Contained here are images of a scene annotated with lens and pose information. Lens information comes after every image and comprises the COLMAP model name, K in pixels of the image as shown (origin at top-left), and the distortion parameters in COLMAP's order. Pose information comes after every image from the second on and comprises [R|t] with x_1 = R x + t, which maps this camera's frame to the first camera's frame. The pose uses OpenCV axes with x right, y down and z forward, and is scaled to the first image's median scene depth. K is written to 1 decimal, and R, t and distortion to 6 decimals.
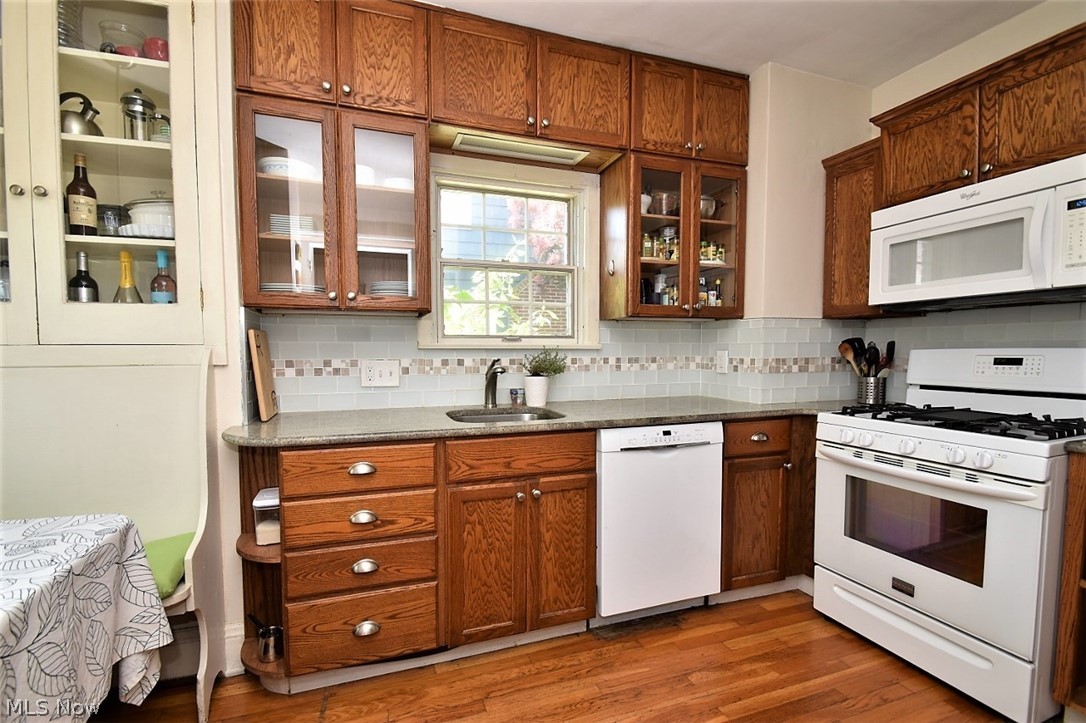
lens RADIAL K [[470.3, 0, 532.3], [0, 470.3, 355.2], [0, 0, 1]] dist [0.000804, -0.000919]
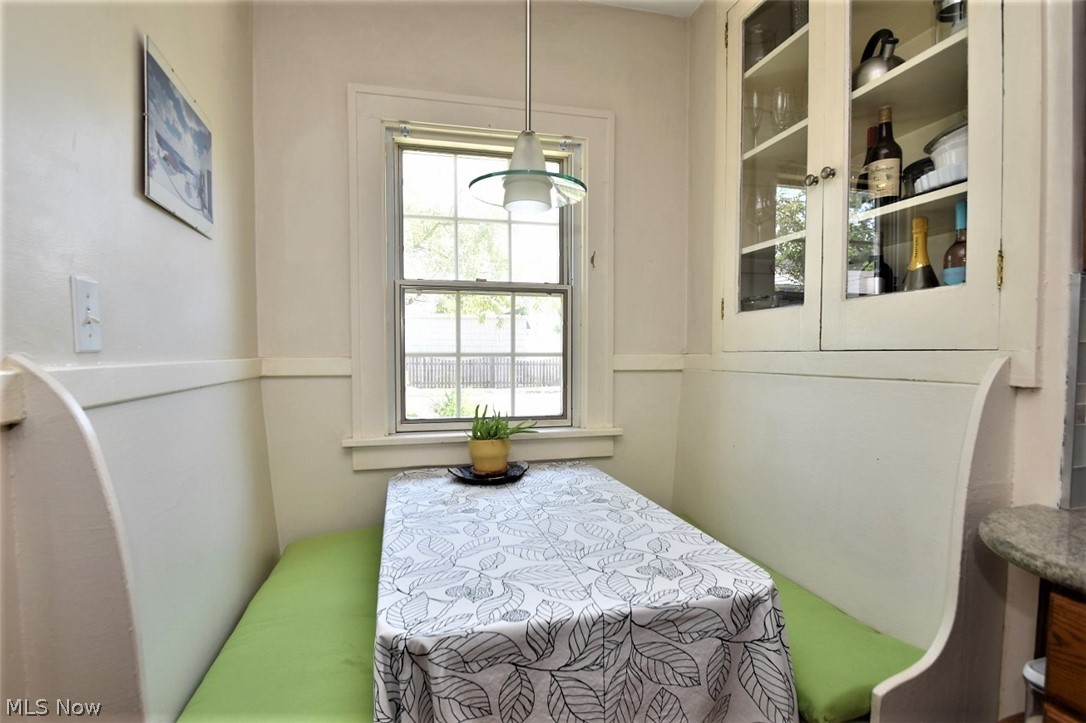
lens RADIAL K [[546.1, 0, 534.6], [0, 546.1, 366.2], [0, 0, 1]] dist [-0.015259, -0.000854]
pose [[-0.088216, 0.034913, -0.995489, 0.009228], [-0.012861, 0.999262, 0.036185, -0.026941], [0.996018, 0.015995, -0.087702, 0.704570]]
